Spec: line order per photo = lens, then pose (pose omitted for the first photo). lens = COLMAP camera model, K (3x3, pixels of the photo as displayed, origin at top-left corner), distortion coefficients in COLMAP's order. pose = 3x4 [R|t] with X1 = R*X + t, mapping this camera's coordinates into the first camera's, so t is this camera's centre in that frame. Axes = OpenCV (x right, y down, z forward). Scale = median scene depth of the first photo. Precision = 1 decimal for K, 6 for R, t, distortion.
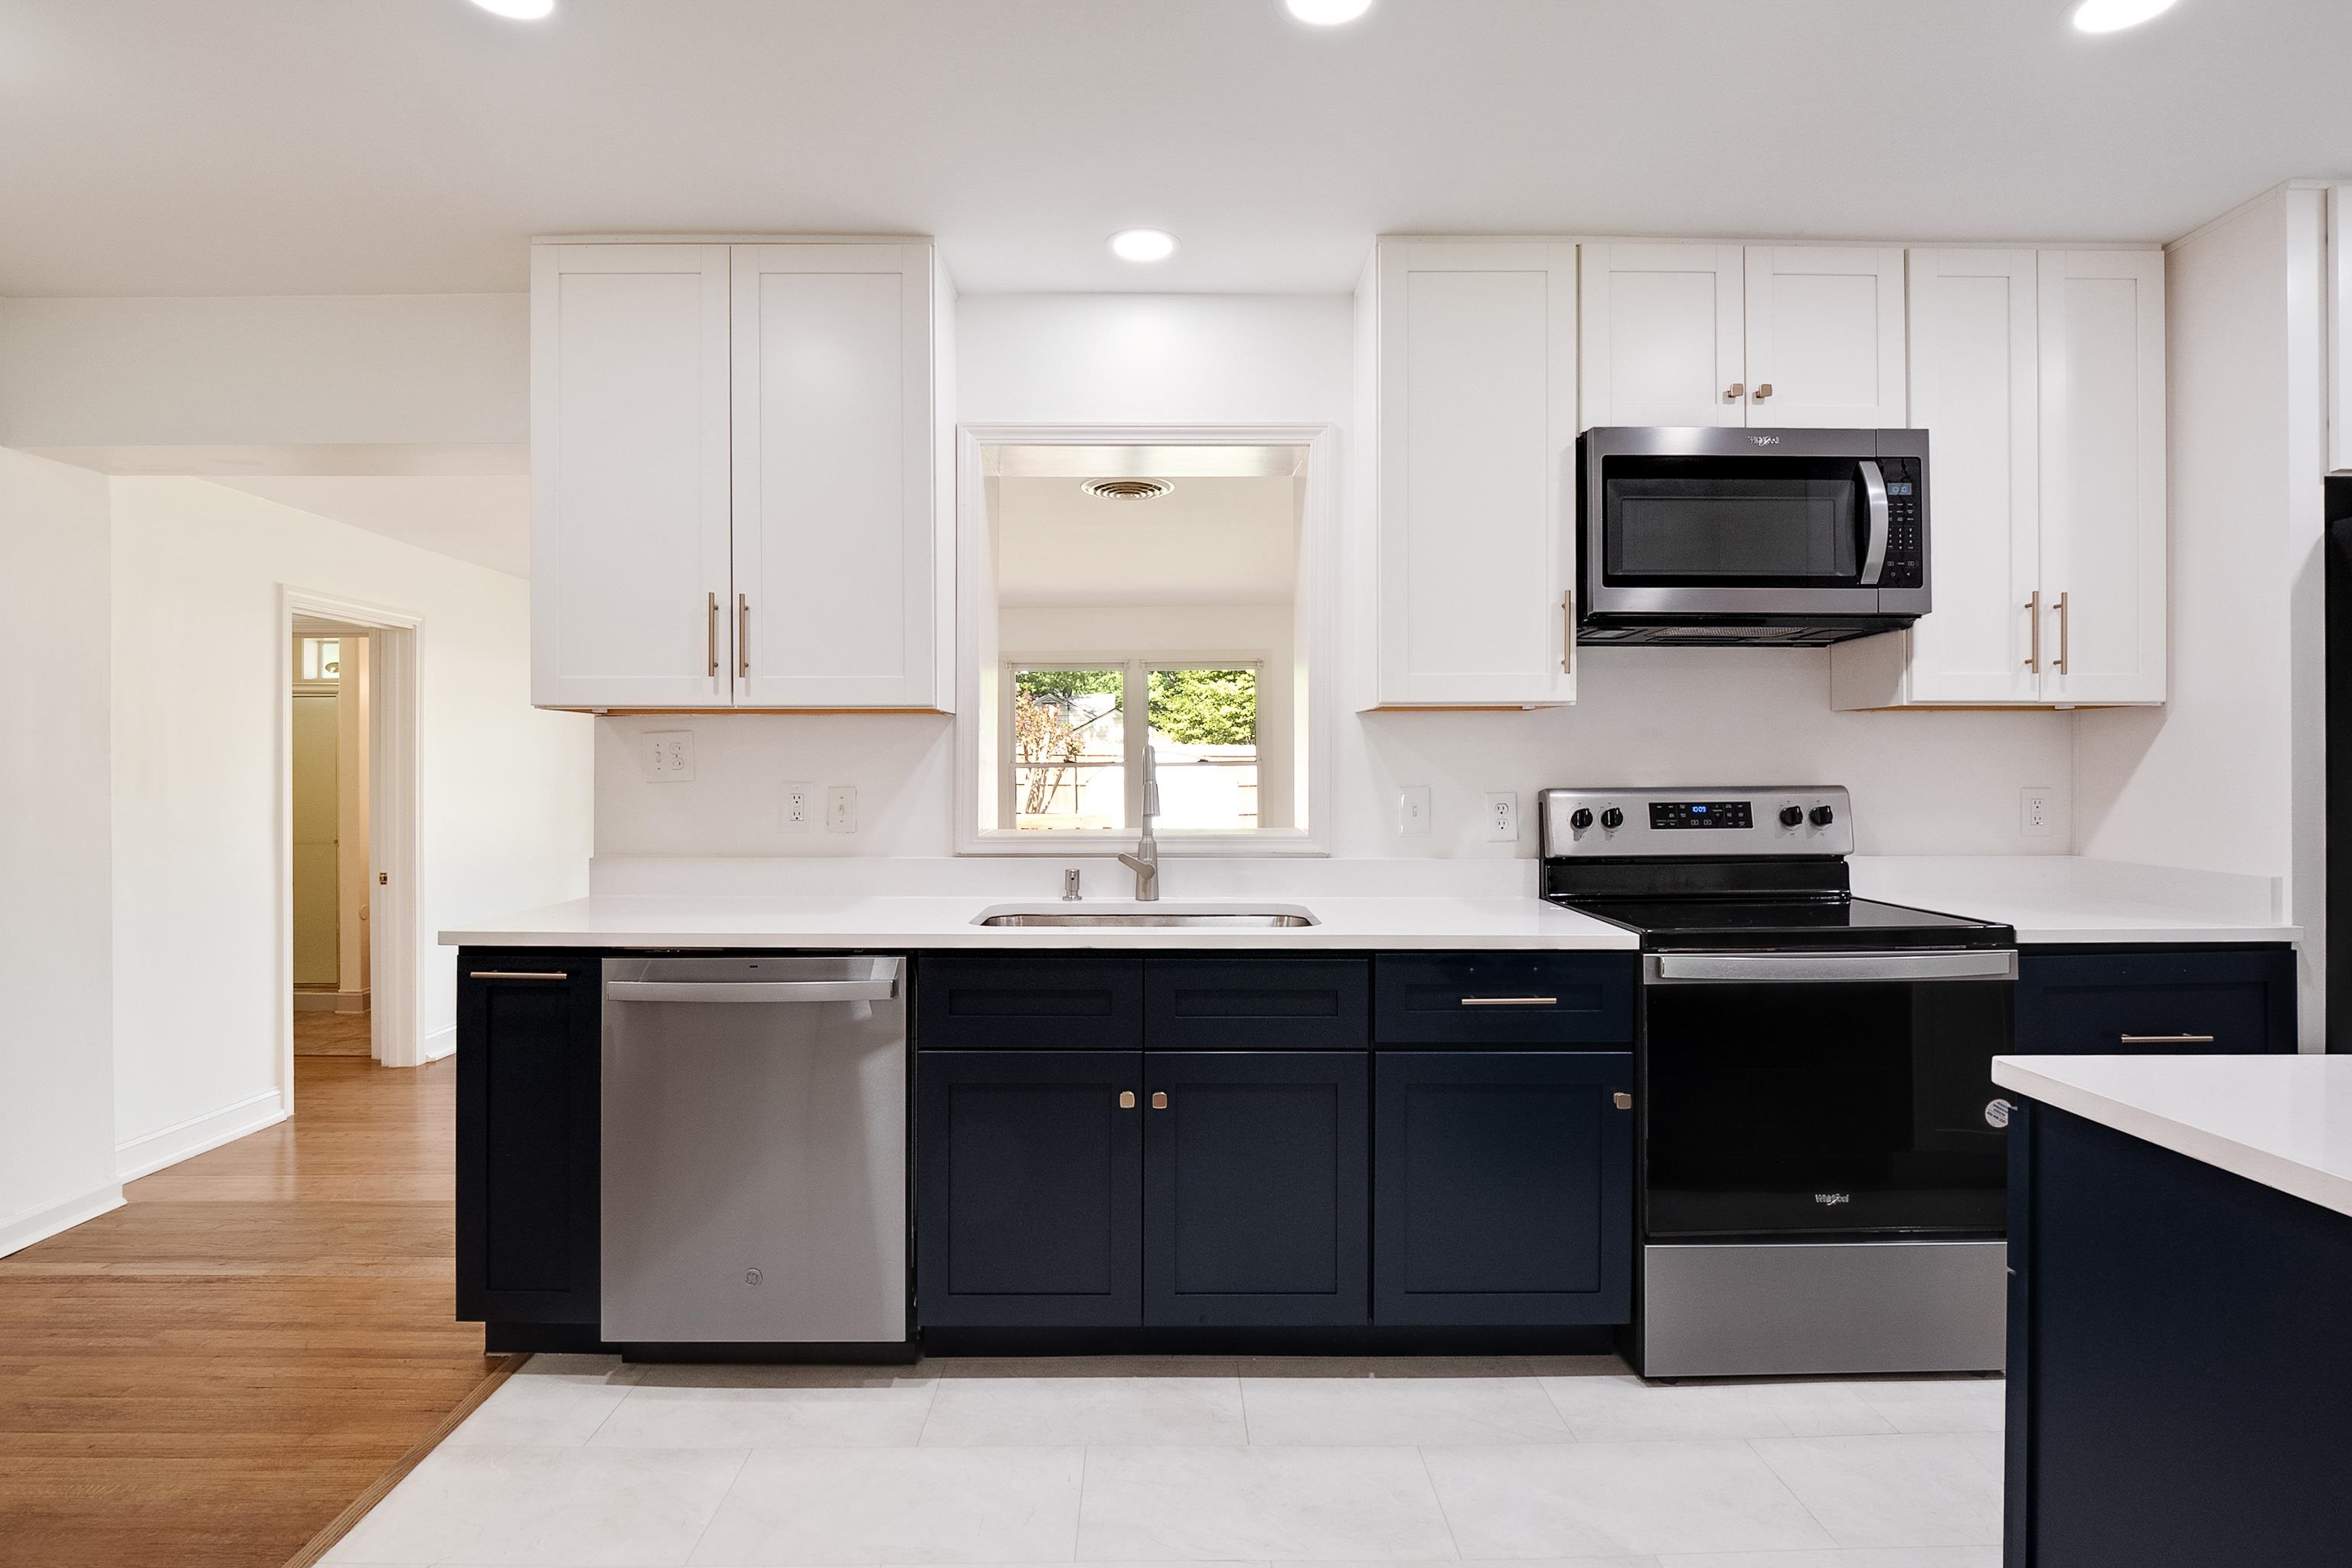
lens RADIAL K [[1145.3, 0, 1184.0], [0, 1145.3, 775.8], [0, 0, 1]] dist [-0.016578, 0.000357]
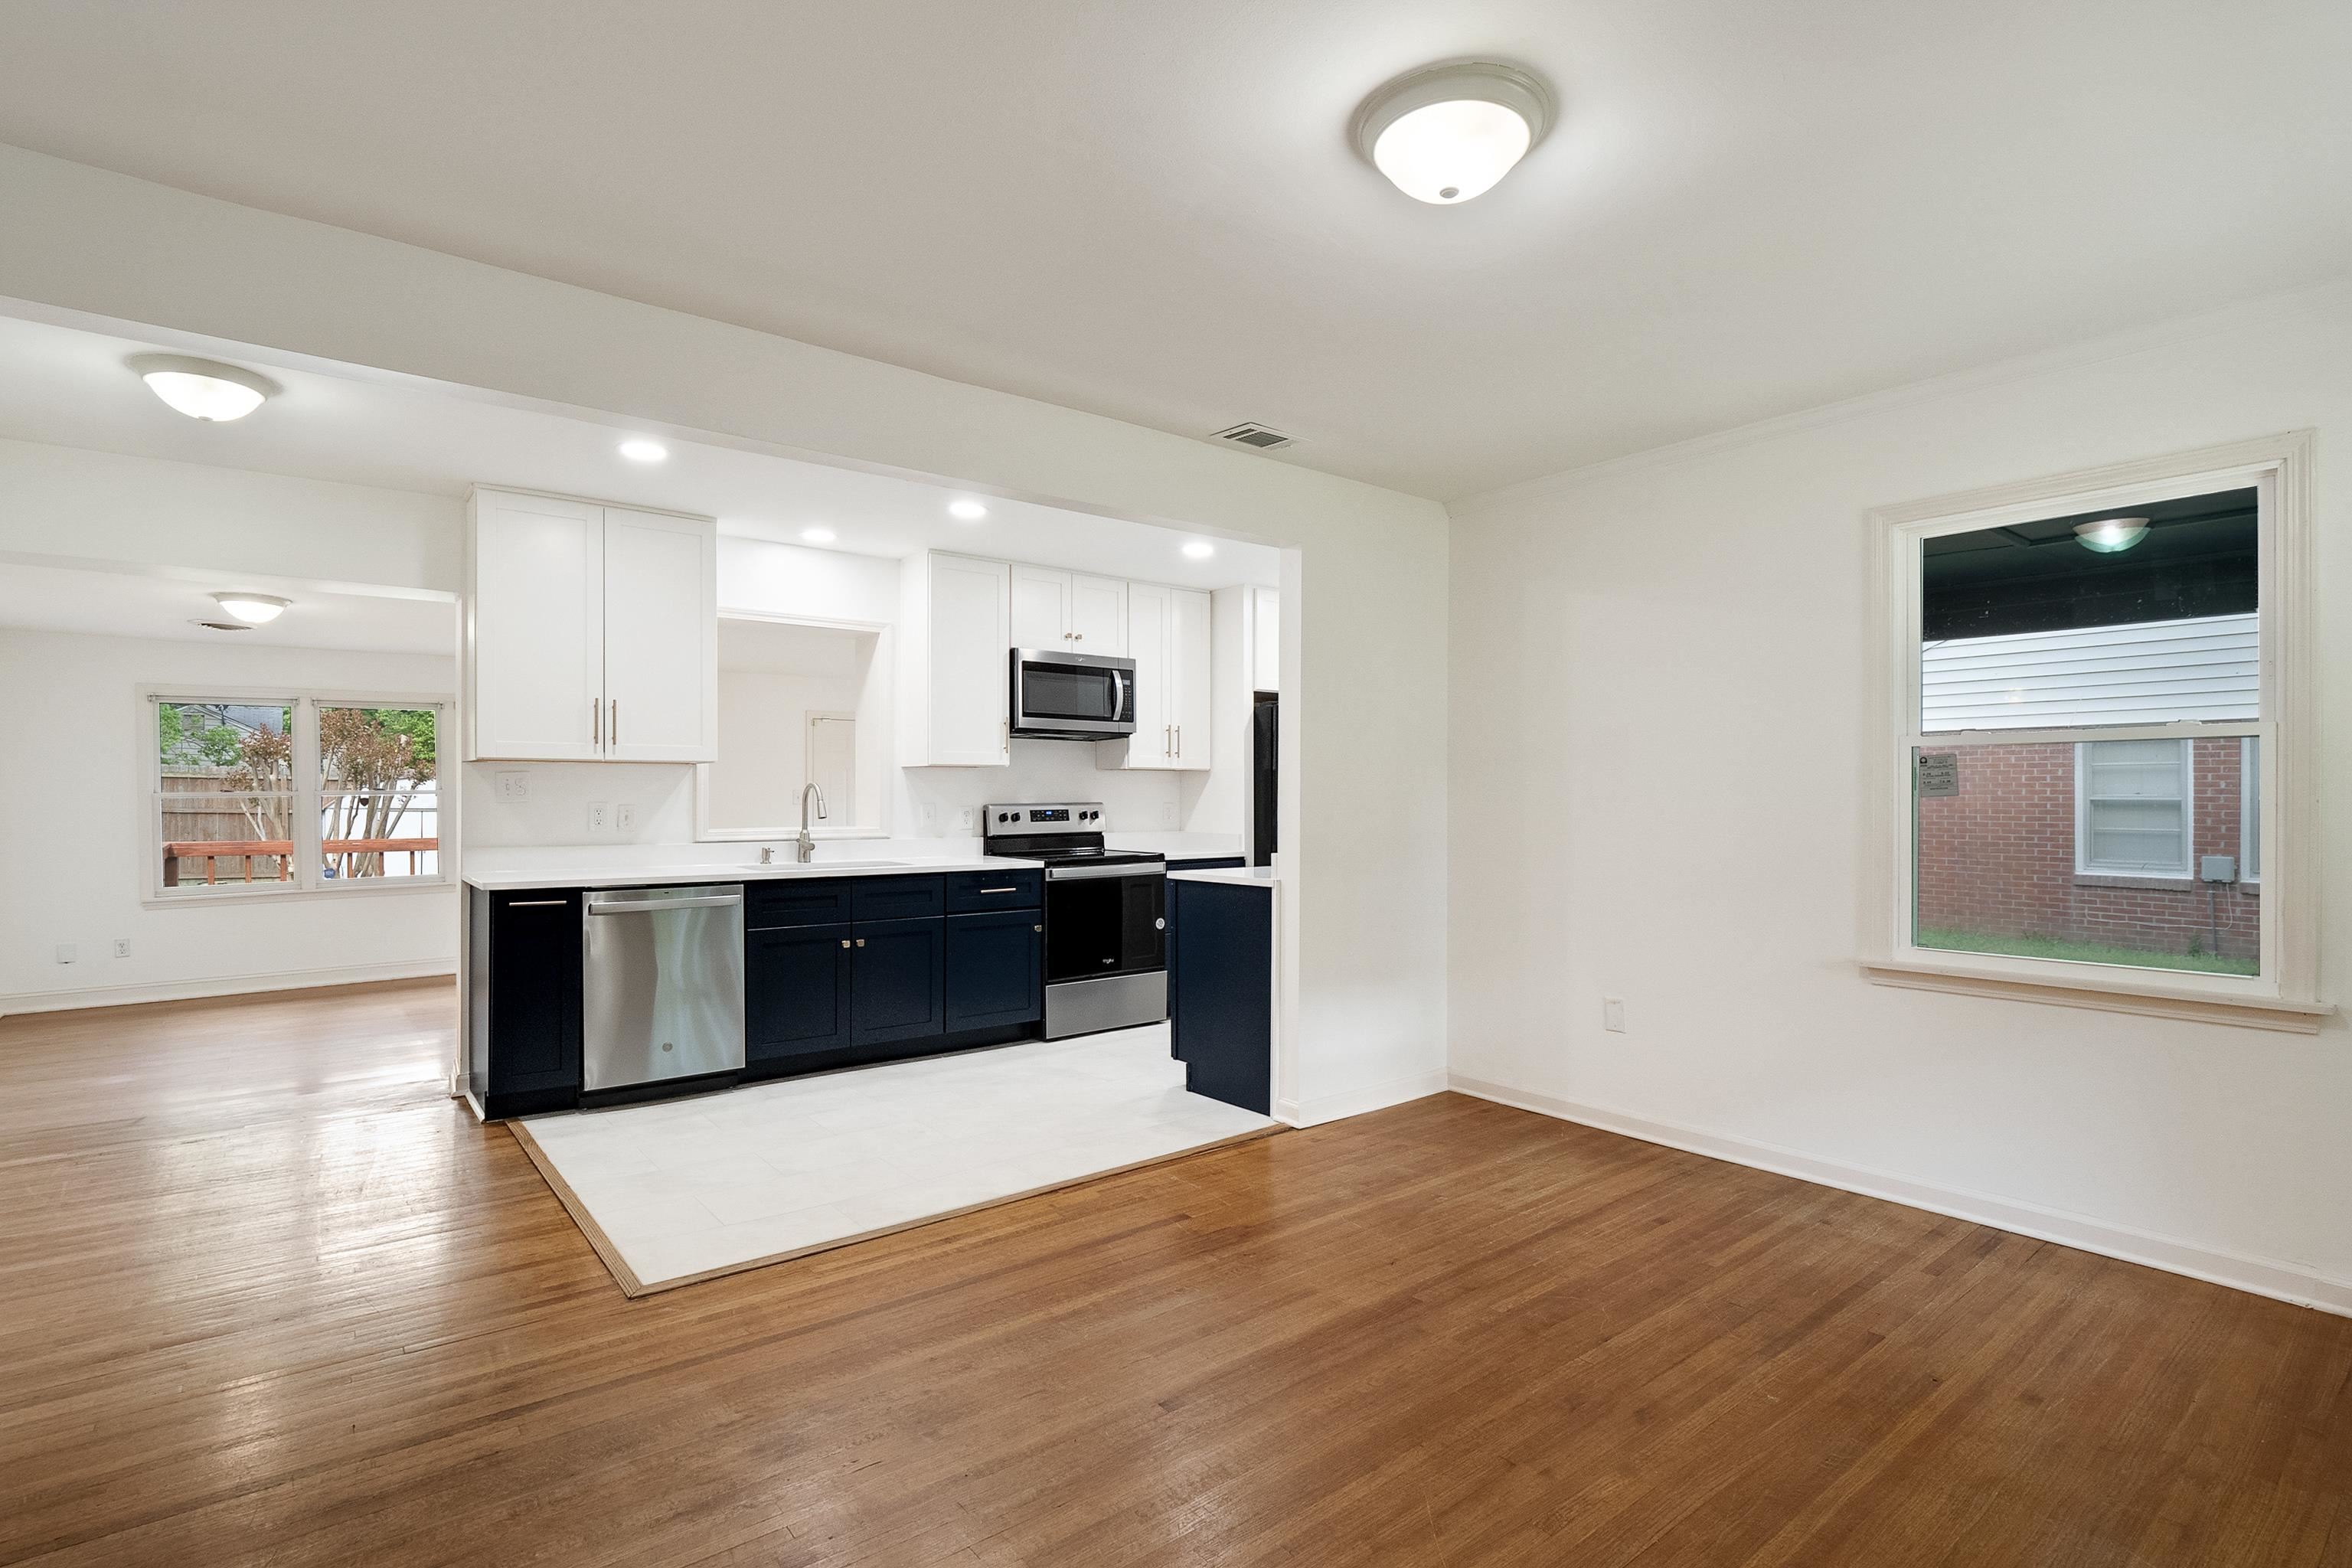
lens RADIAL K [[1145.3, 0, 1174.8], [0, 1145.3, 790.4], [0, 0, 1]] dist [-0.016578, 0.000357]
pose [[0.785391, 0.003487, 0.618991, -0.819067], [0.002383, 0.999960, -0.008656, 0.005684], [-0.618996, 0.008274, 0.785351, -1.010468]]
